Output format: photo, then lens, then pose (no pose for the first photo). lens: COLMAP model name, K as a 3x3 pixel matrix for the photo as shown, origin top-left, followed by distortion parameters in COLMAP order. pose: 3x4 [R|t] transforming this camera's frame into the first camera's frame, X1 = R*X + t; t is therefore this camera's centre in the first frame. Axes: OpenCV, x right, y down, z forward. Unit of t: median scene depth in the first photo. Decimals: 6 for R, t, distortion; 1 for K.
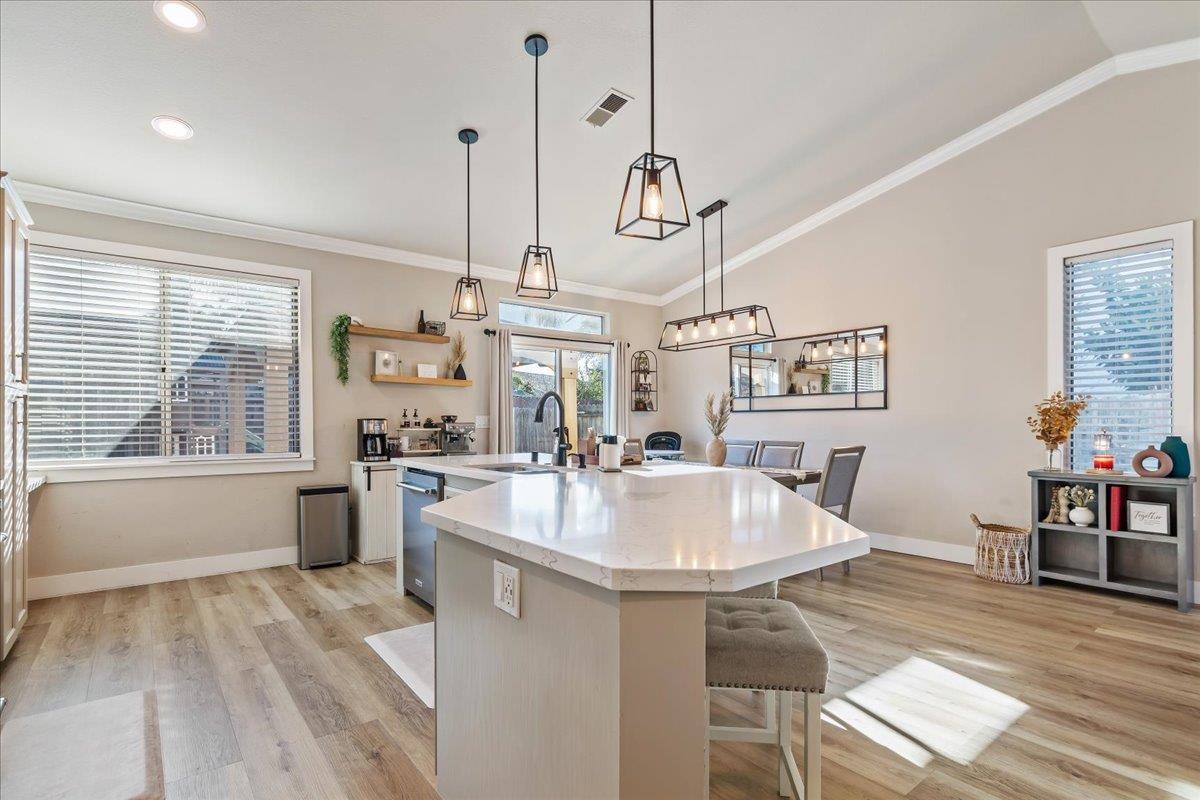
lens RADIAL K [[575.8, 0, 606.1], [0, 575.8, 401.6], [0, 0, 1]] dist [0.000642, 0.001408]
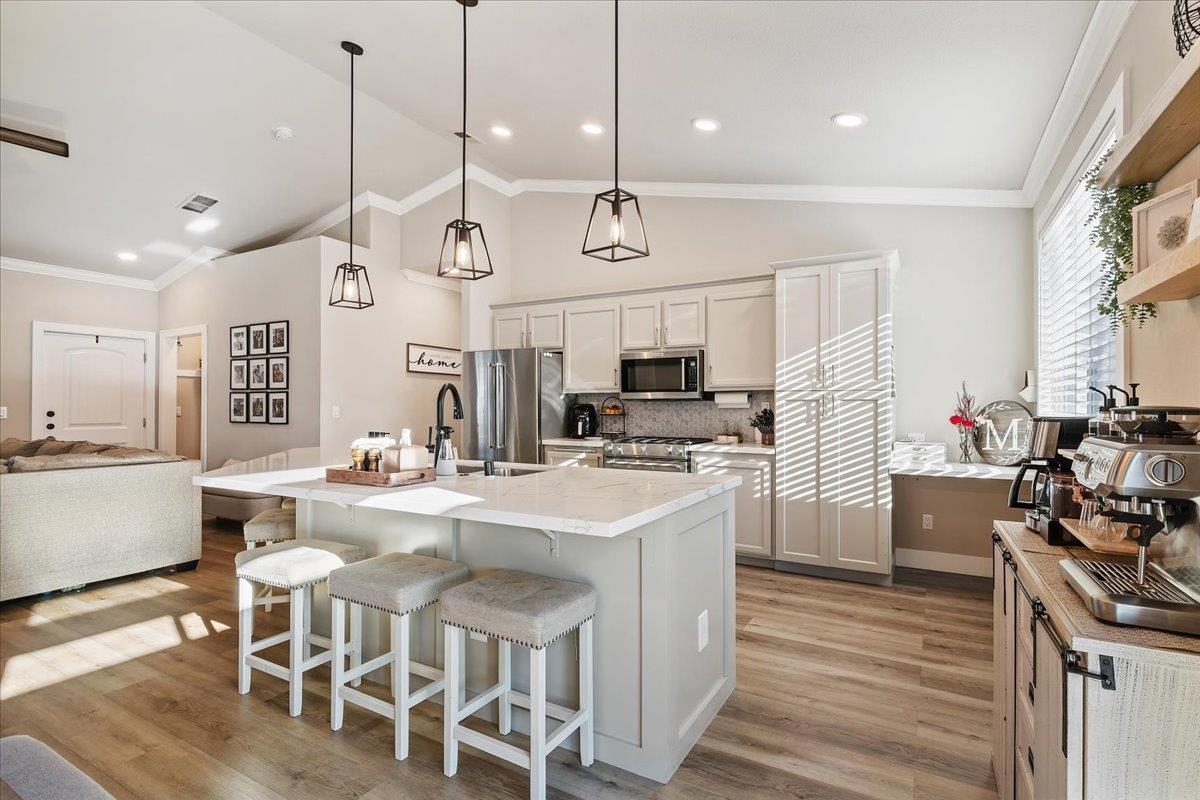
lens RADIAL K [[575.8, 0, 606.1], [0, 575.8, 401.6], [0, 0, 1]] dist [0.000642, 0.001408]
pose [[-0.929476, -0.000394, -0.368881, 0.004047], [0.014540, 0.999183, -0.037703, 0.024871], [0.368595, -0.040407, -0.928712, 1.078980]]
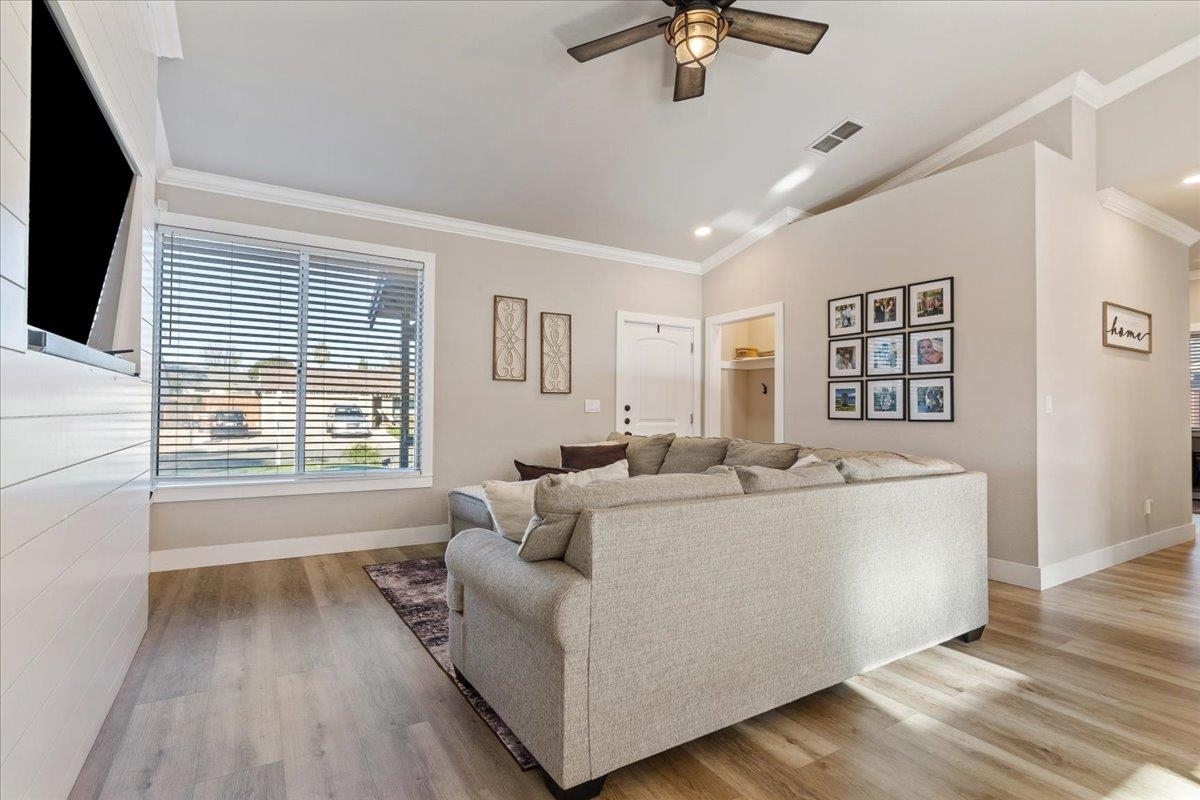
lens RADIAL K [[575.8, 0, 606.1], [0, 575.8, 401.6], [0, 0, 1]] dist [0.000642, 0.001408]
pose [[-0.992180, -0.000801, 0.124817, 0.495945], [-0.006970, 0.998775, -0.048991, 0.031276], [-0.124624, -0.049477, -0.990970, 0.700602]]
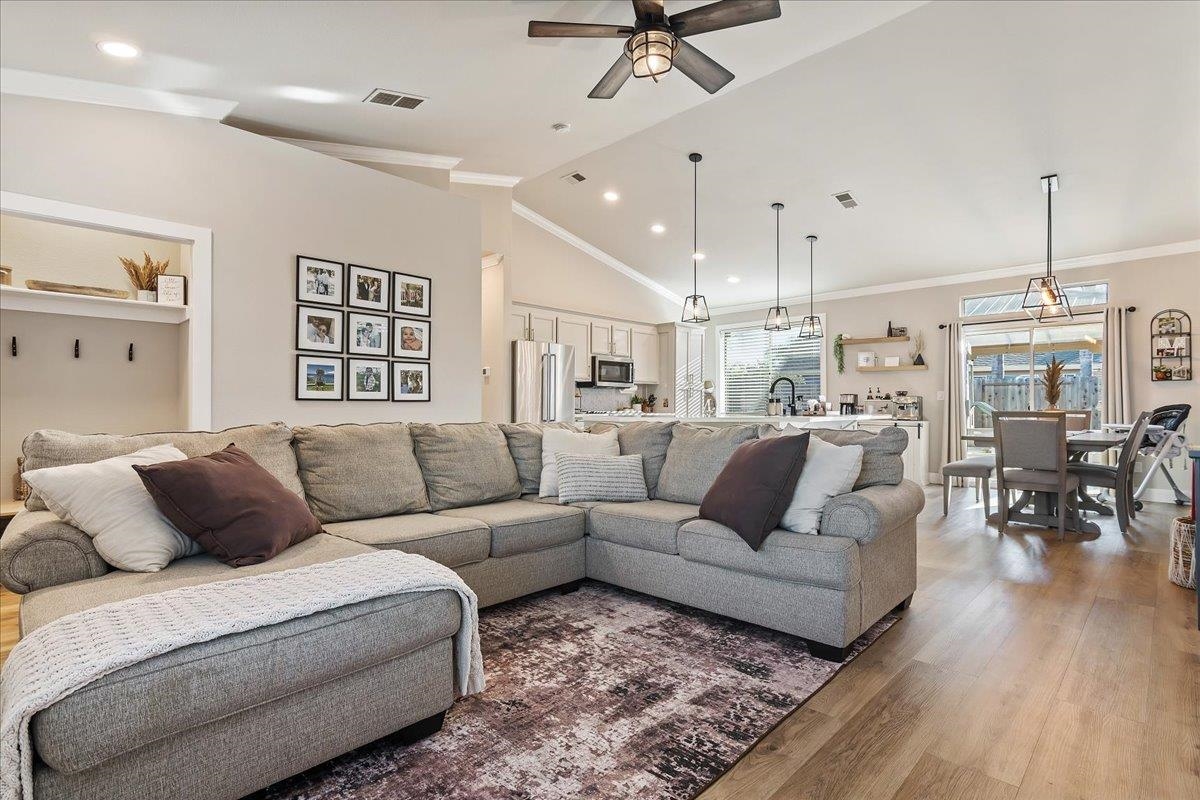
lens RADIAL K [[575.8, 0, 606.1], [0, 575.8, 401.6], [0, 0, 1]] dist [0.000642, 0.001408]
pose [[0.124729, -0.006590, -0.992169, 1.036733], [0.032381, 0.999472, -0.002568, 0.028900], [0.991662, -0.031807, 0.124877, 0.077688]]
